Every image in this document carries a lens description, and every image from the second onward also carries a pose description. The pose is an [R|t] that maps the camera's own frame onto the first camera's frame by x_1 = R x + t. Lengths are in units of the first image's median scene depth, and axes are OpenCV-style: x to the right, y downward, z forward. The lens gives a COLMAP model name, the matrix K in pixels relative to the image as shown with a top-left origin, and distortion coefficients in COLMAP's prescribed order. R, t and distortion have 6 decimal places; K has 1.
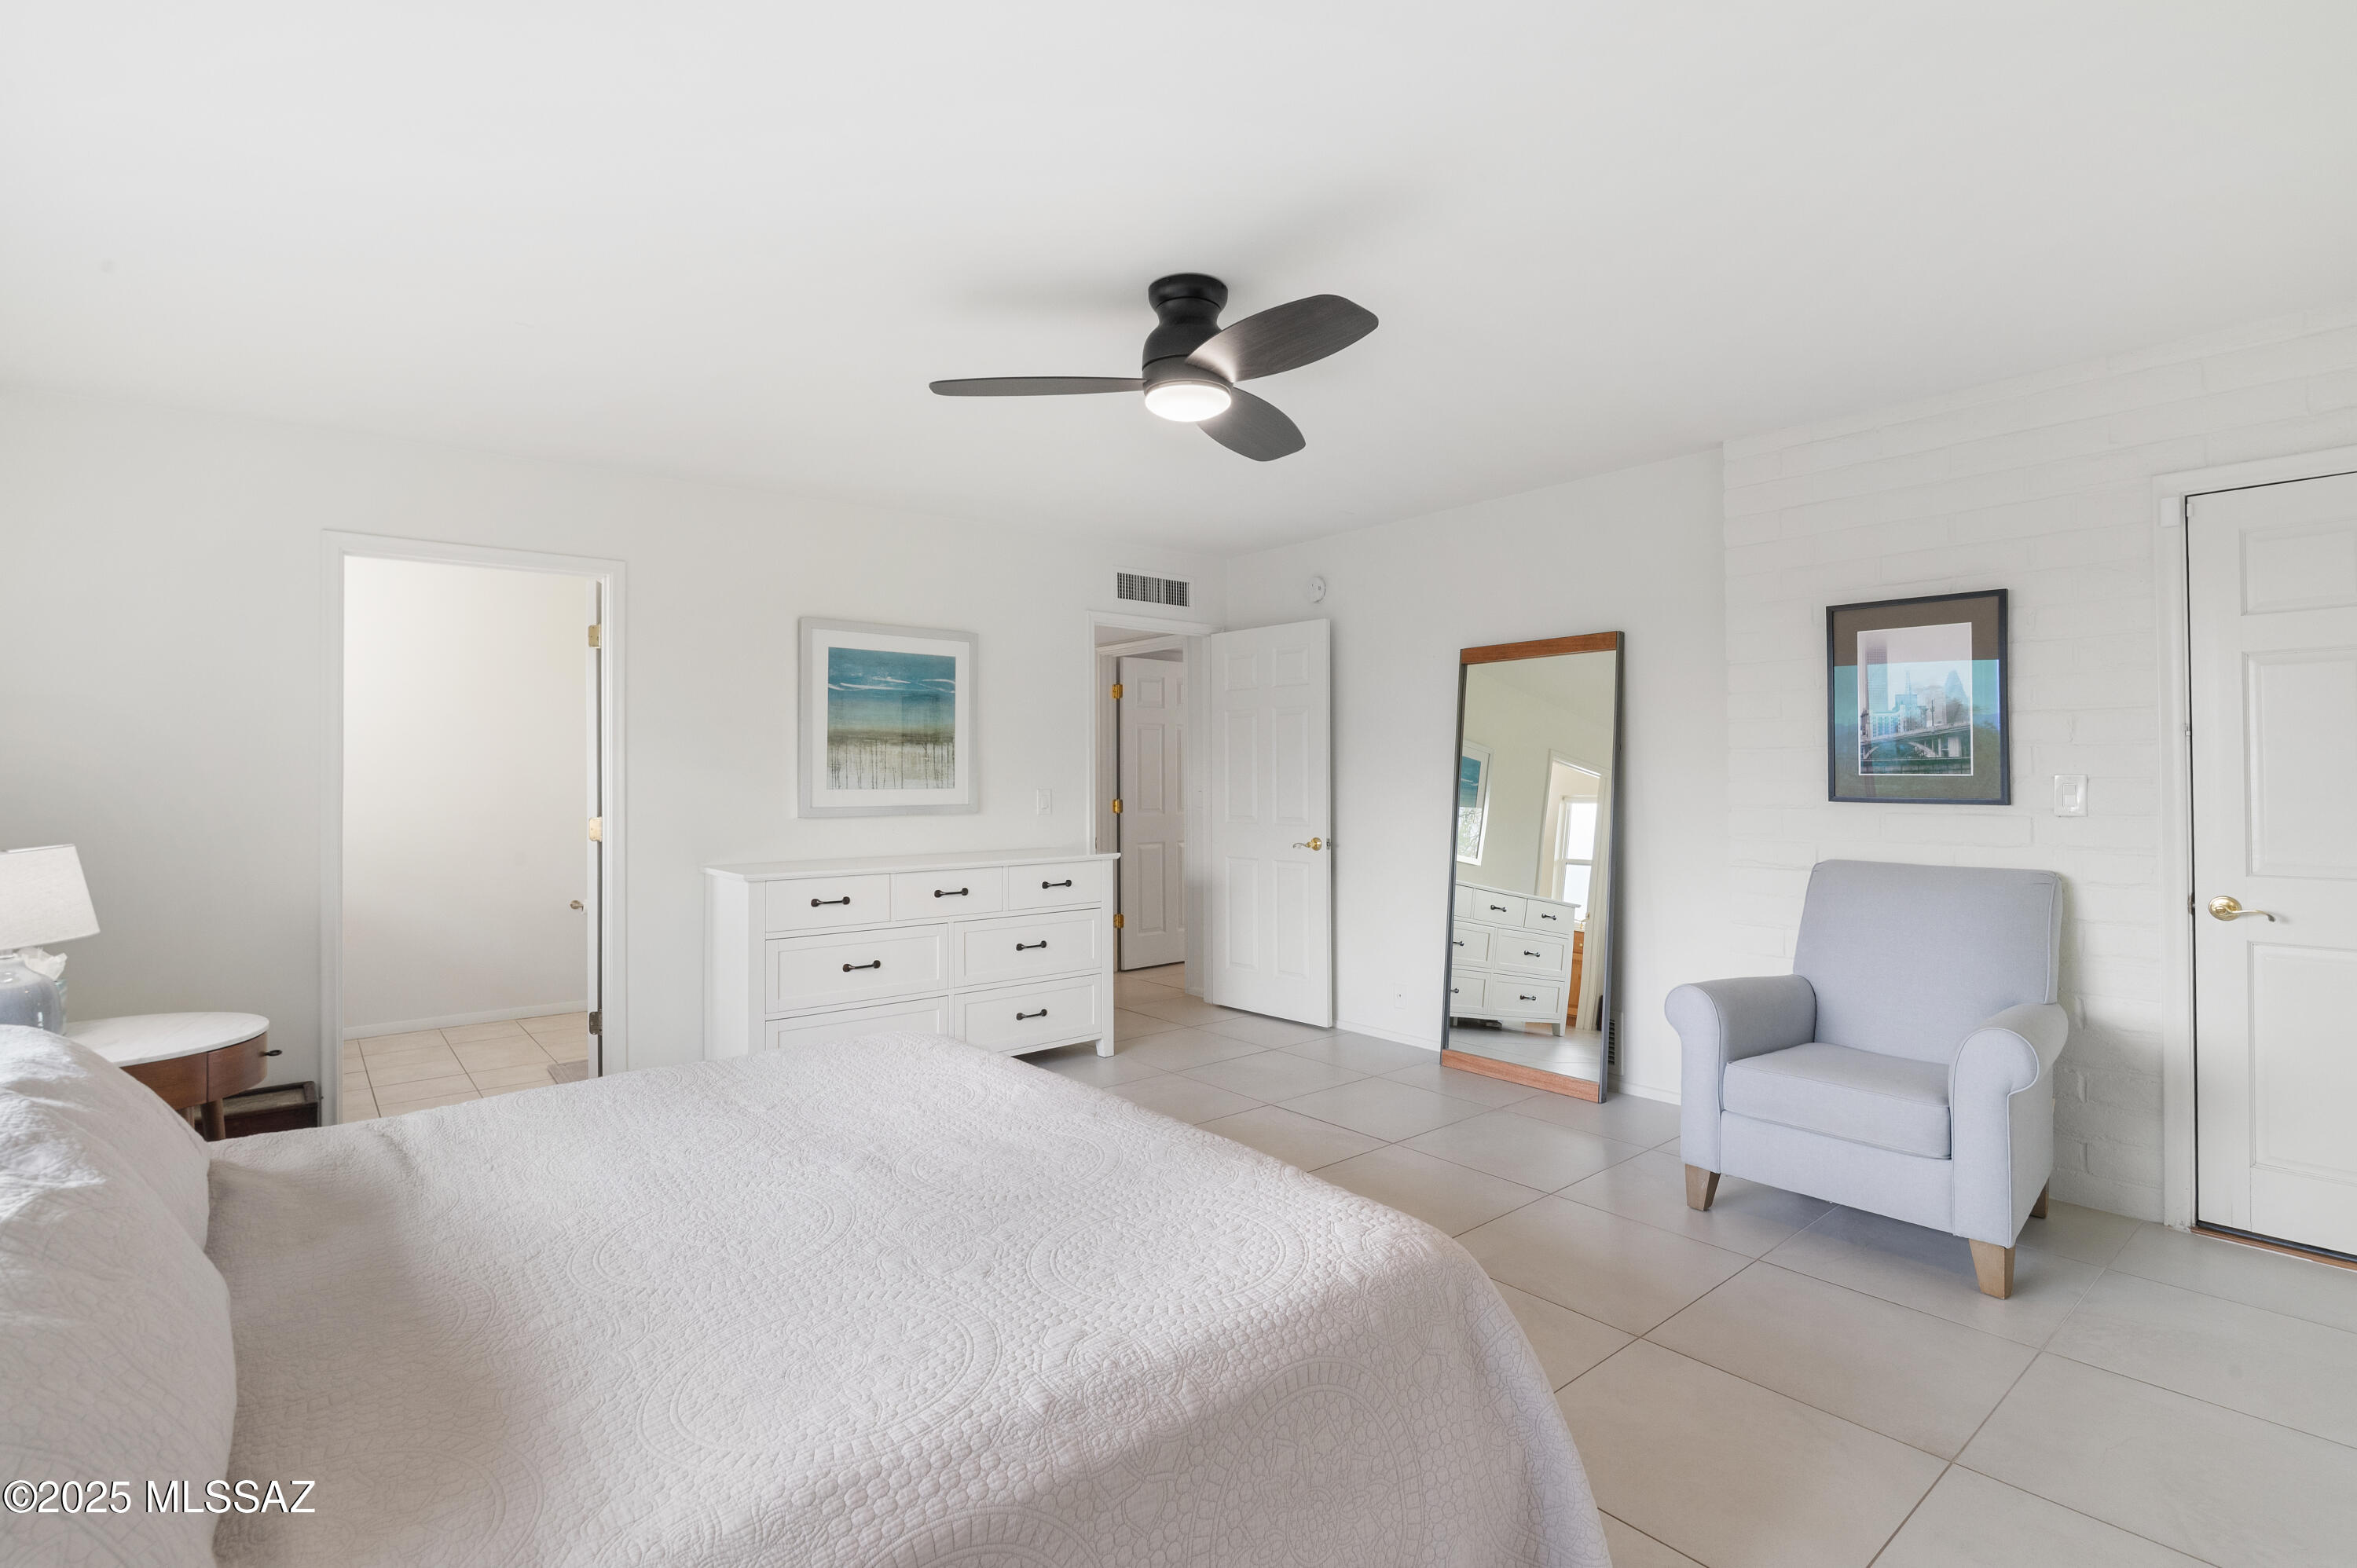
lens RADIAL K [[1094.4, 0, 1182.0], [0, 1094.4, 767.5], [0, 0, 1]] dist [-0.014026, 0.000122]
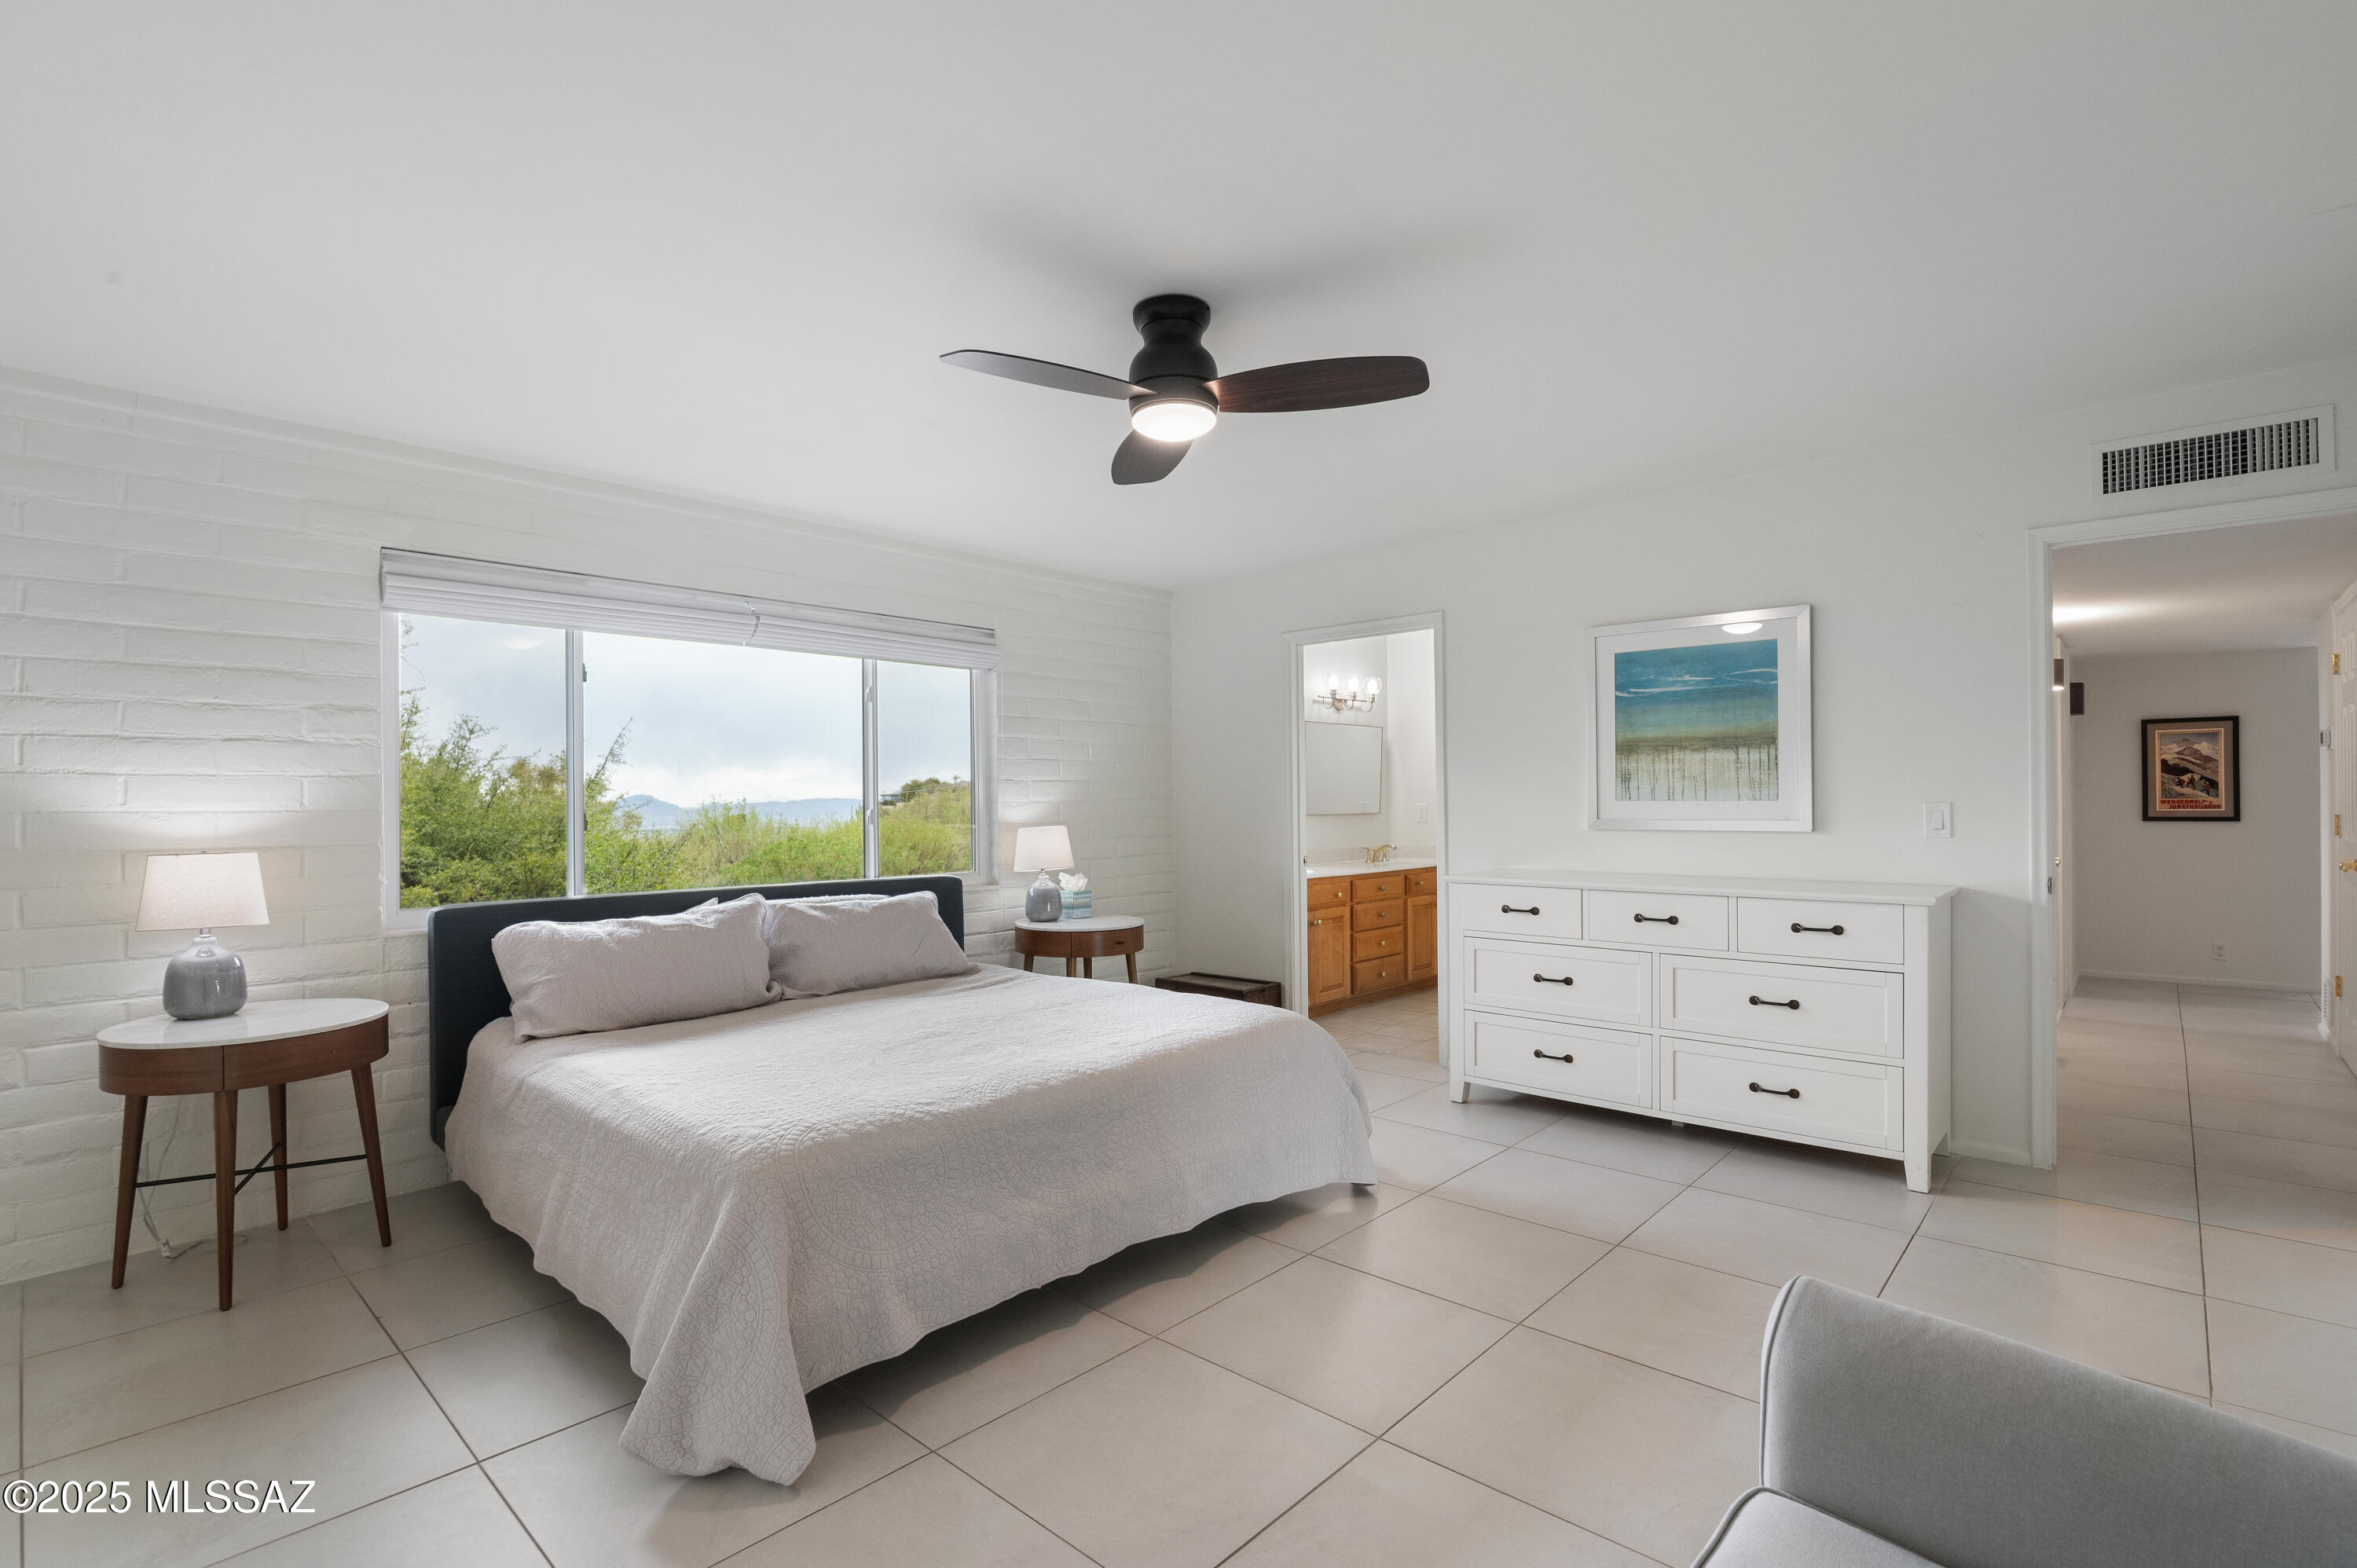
lens RADIAL K [[1094.4, 0, 1183.1], [0, 1094.4, 799.5], [0, 0, 1]] dist [-0.014026, 0.000122]
pose [[0.146698, 0.006817, -0.989158, 0.555868], [0.019366, 0.999765, 0.009762, 0.002010], [0.988992, -0.020588, 0.146531, 0.460369]]
